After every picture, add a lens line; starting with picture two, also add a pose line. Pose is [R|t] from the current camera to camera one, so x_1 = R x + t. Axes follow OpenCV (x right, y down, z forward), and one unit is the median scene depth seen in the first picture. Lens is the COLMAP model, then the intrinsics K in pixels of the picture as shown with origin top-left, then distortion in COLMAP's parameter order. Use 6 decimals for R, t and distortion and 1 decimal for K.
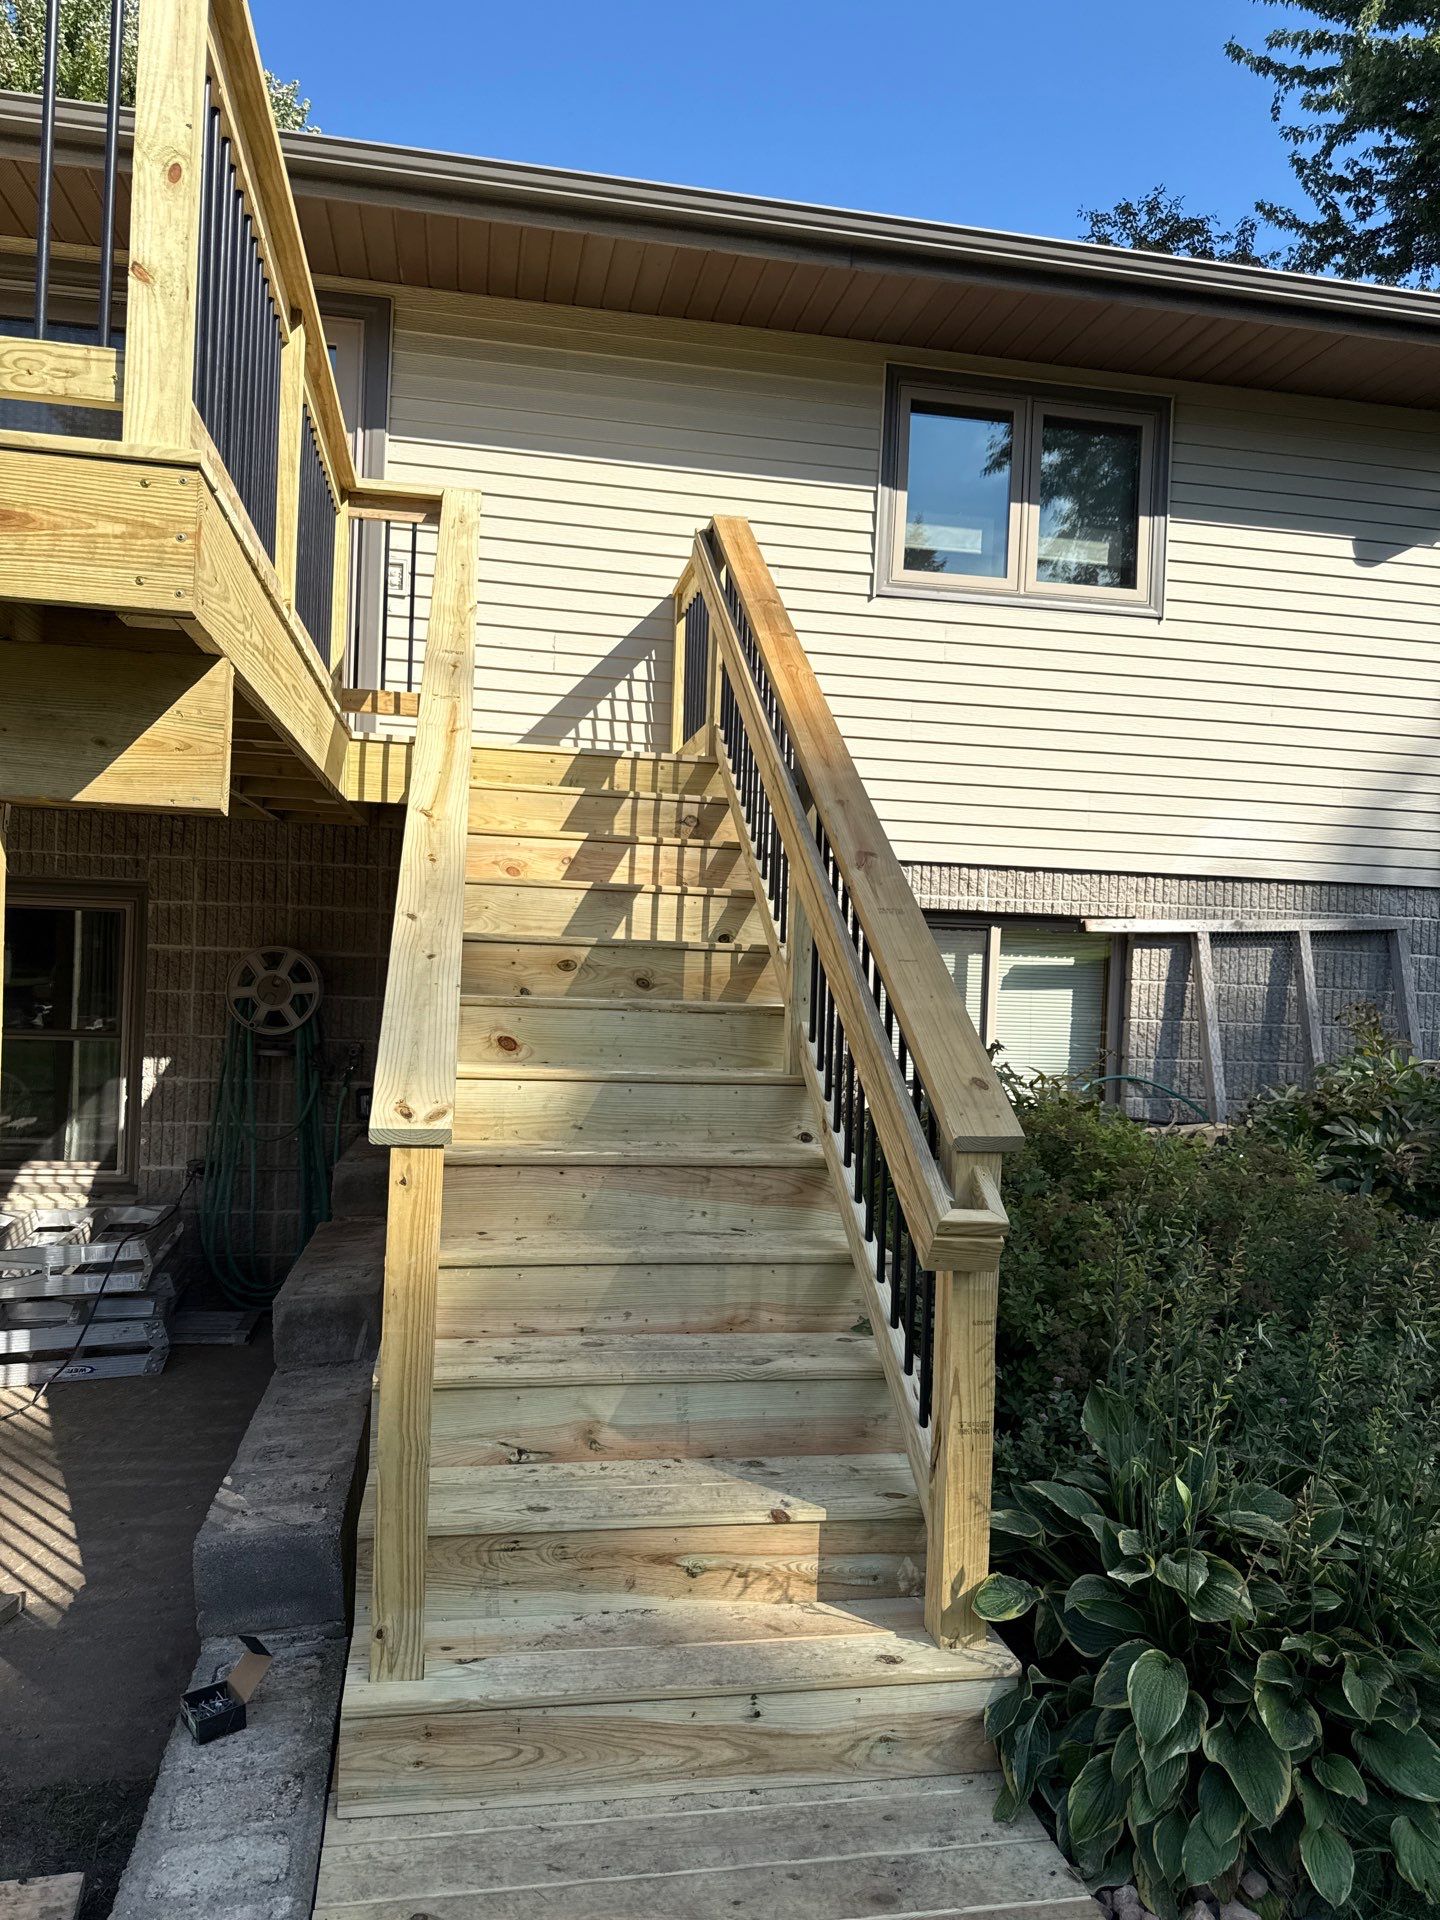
lens RADIAL K [[1406.3, 0, 720.0], [0, 1406.3, 960.0], [0, 0, 1]] dist [0.002996, -0.003124]
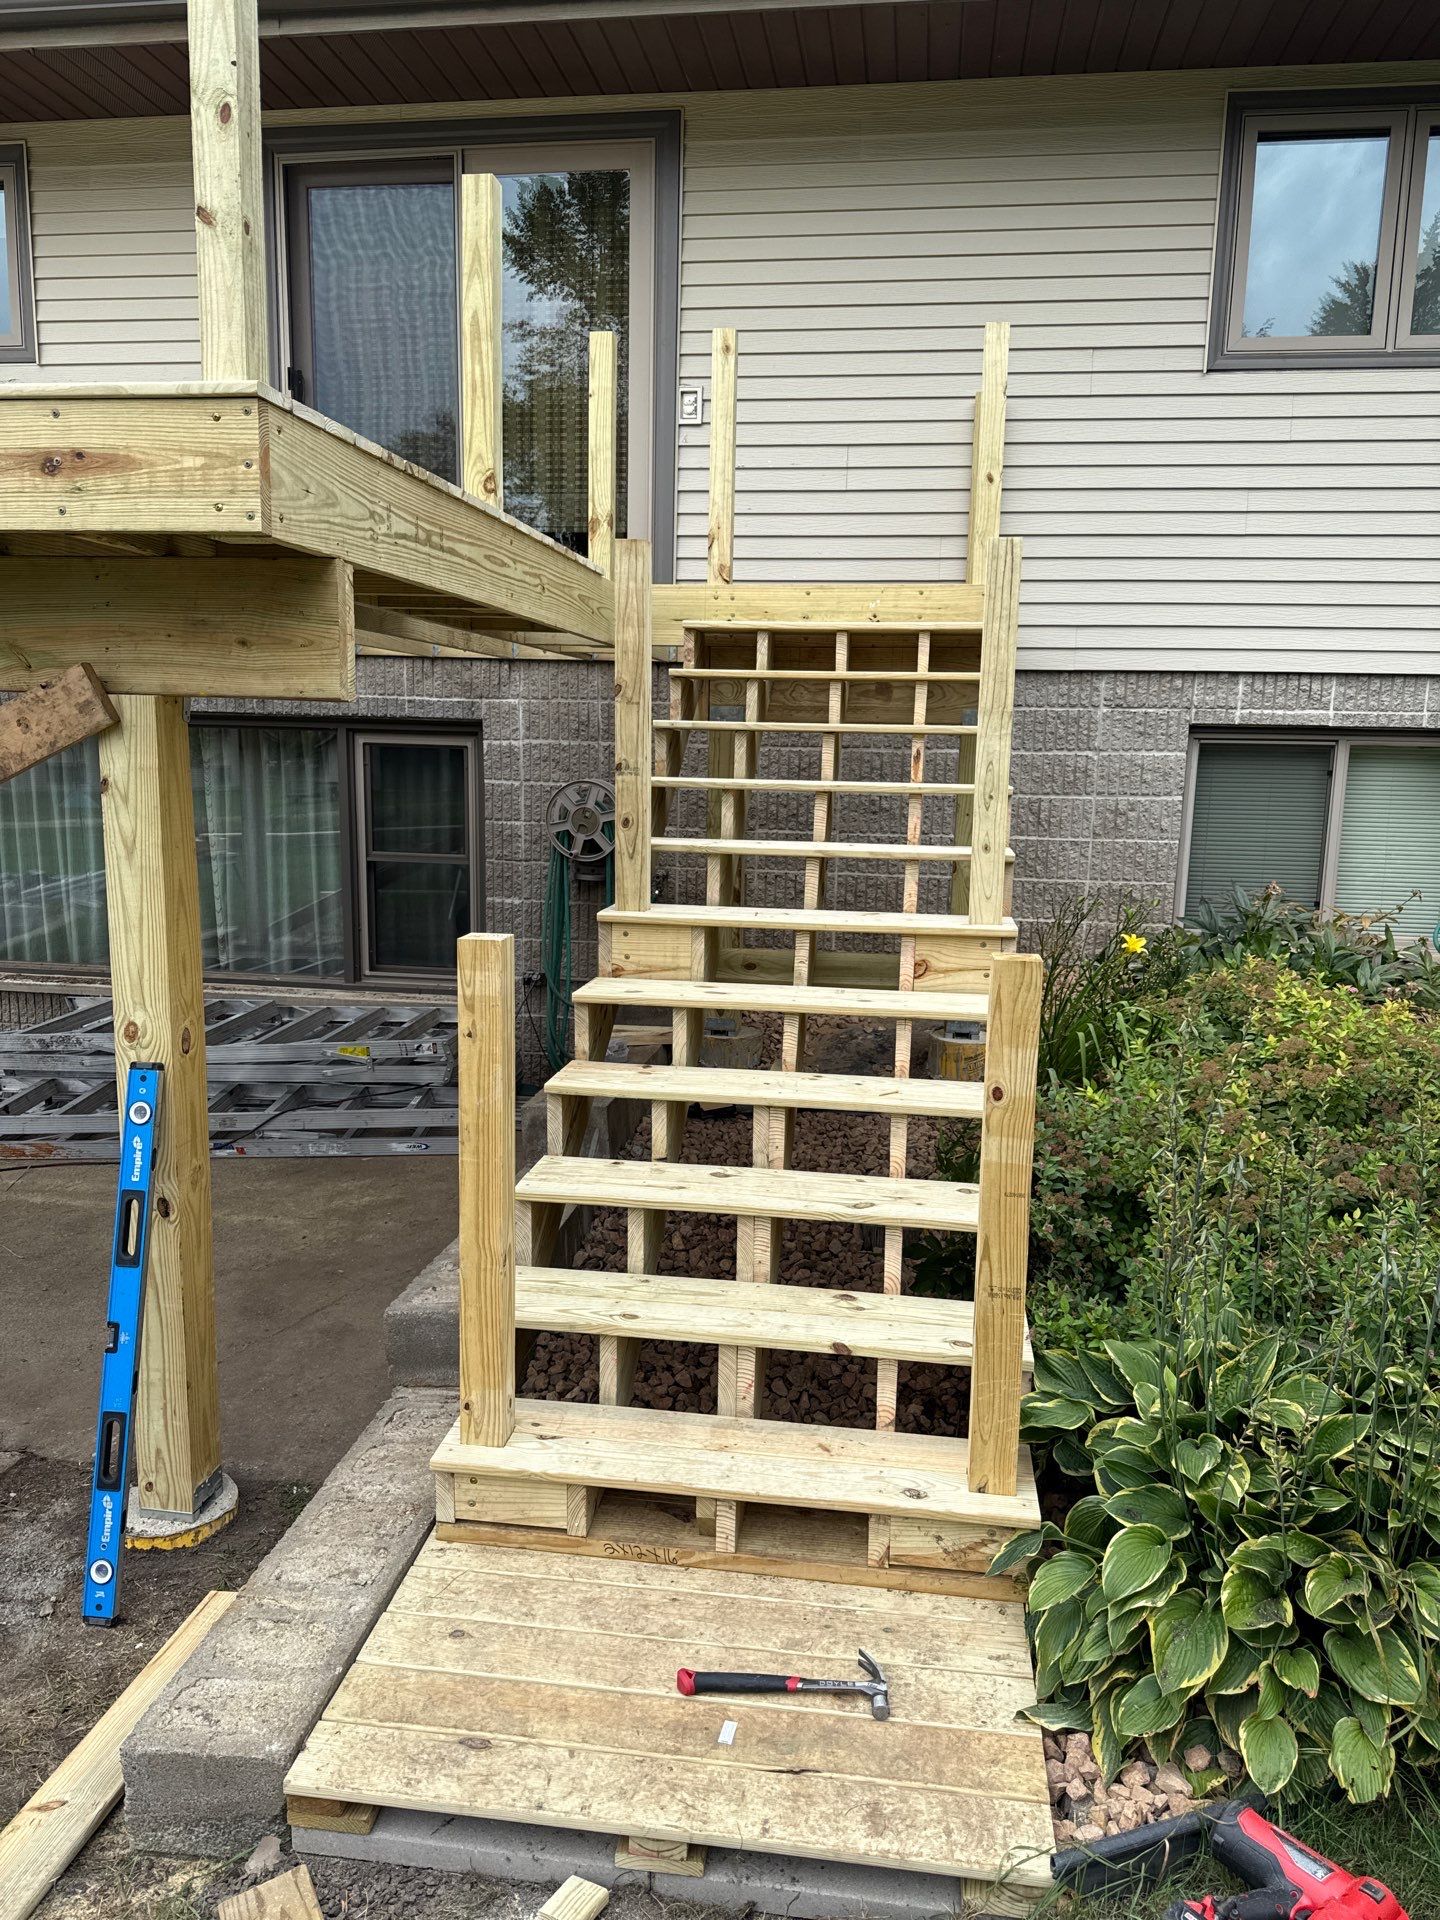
lens RADIAL K [[1392.1, 0, 677.3], [0, 1392.1, 988.9], [0, 0, 1]] dist [-0.010654, -0.002373]
pose [[0.946455, 0.035141, -0.320918, 0.281723], [0.016859, 0.987322, 0.157834, -0.051192], [0.322396, -0.154793, 0.933863, 0.011622]]
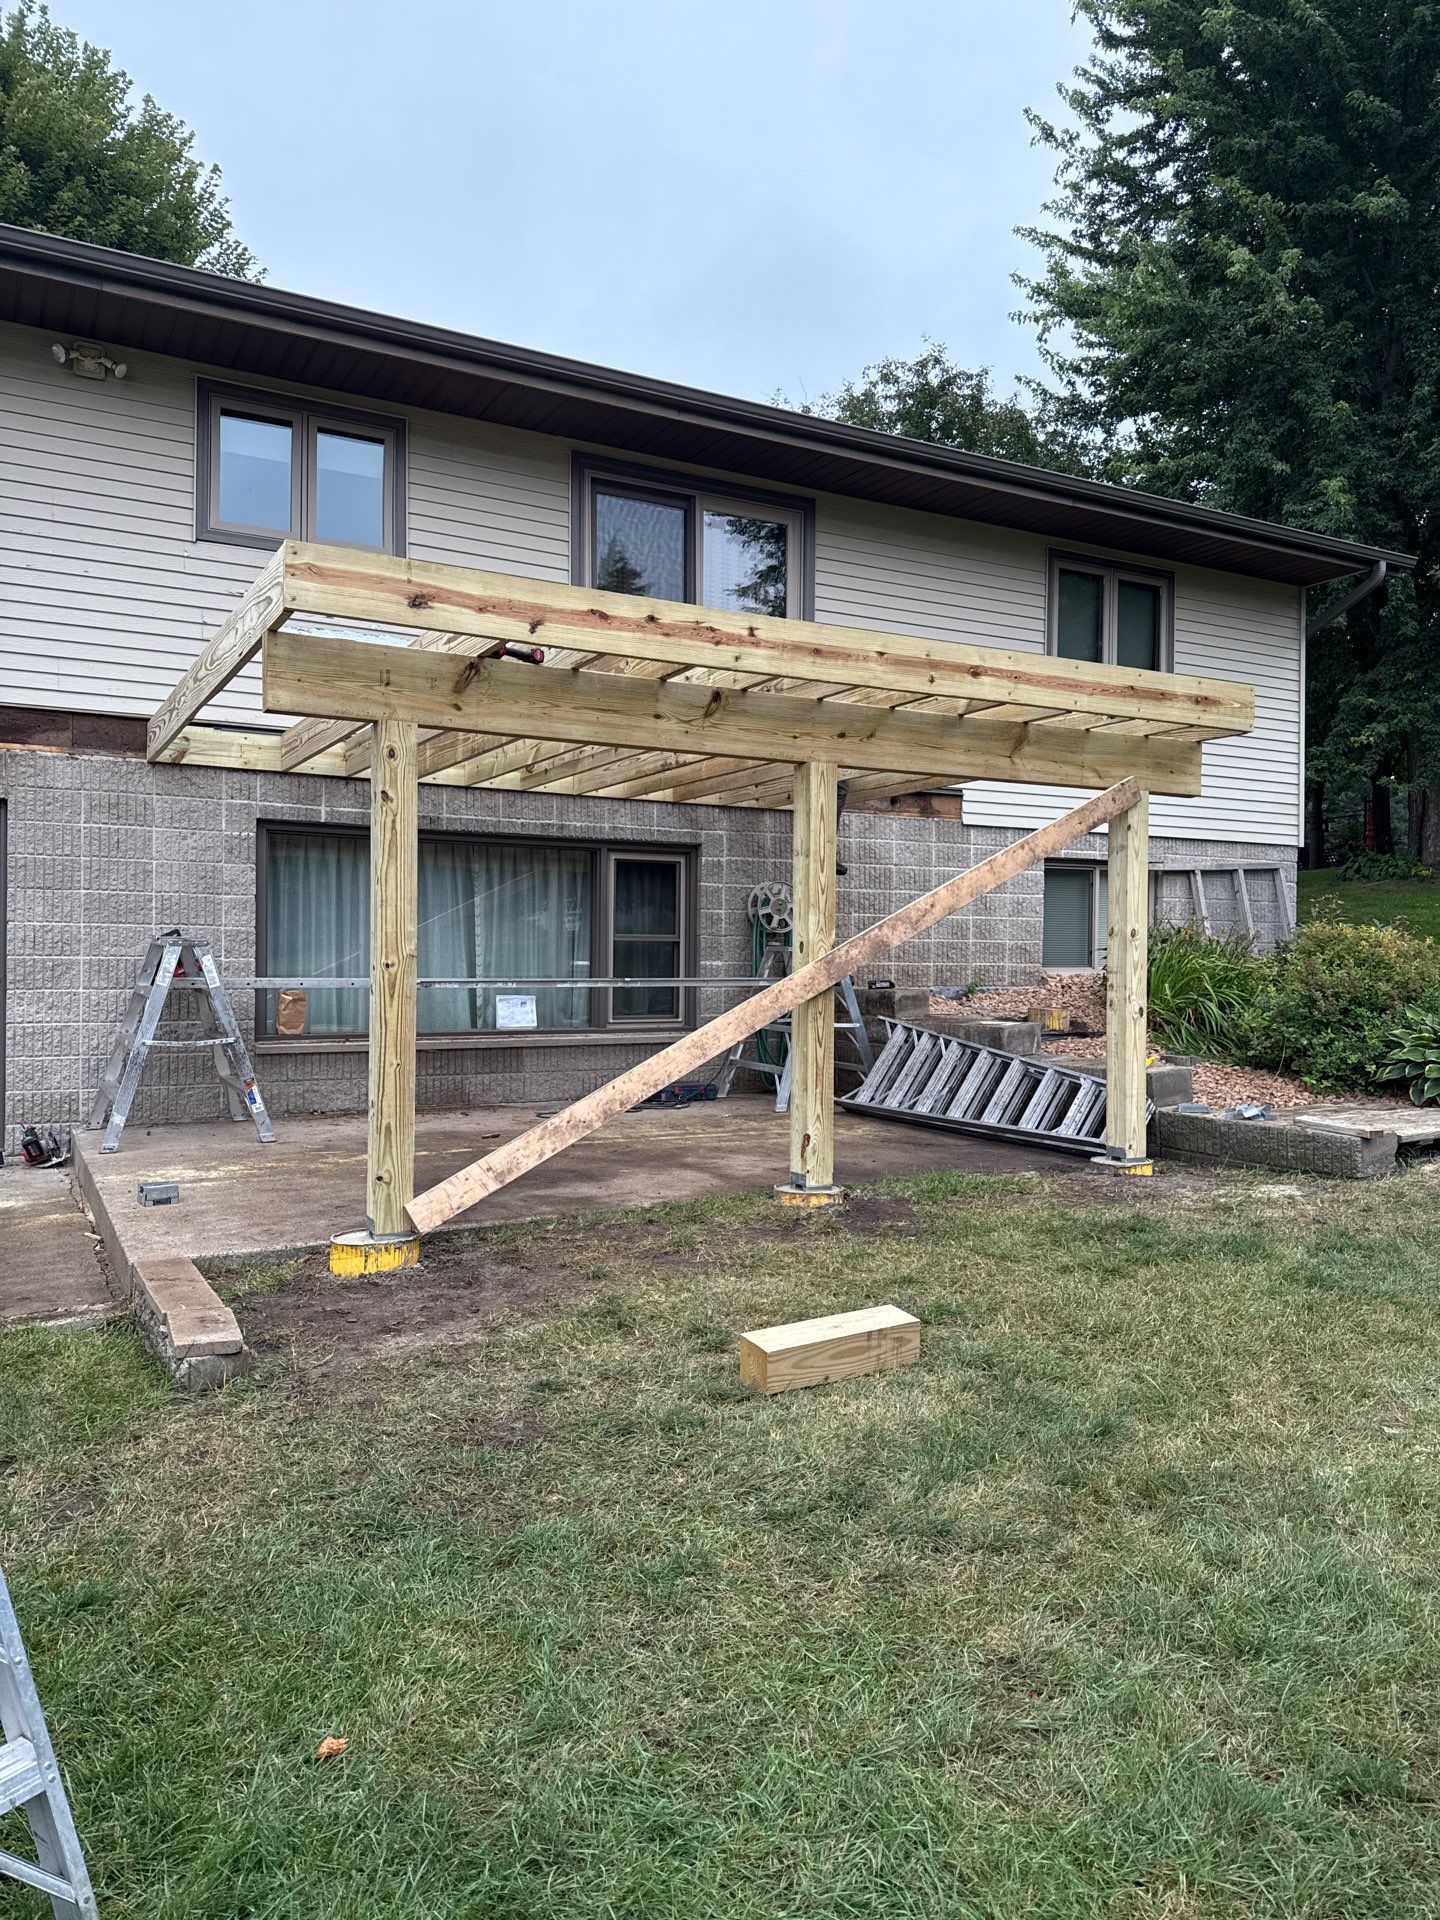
lens RADIAL K [[1371.8, 0, 722.8], [0, 1371.8, 995.5], [0, 0, 1]] dist [0.011394, 0.001759]
pose [[0.948981, -0.043696, 0.312291, -2.580692], [0.036423, 0.998913, 0.029087, 0.222879], [-0.313222, -0.016228, 0.949541, -1.600688]]
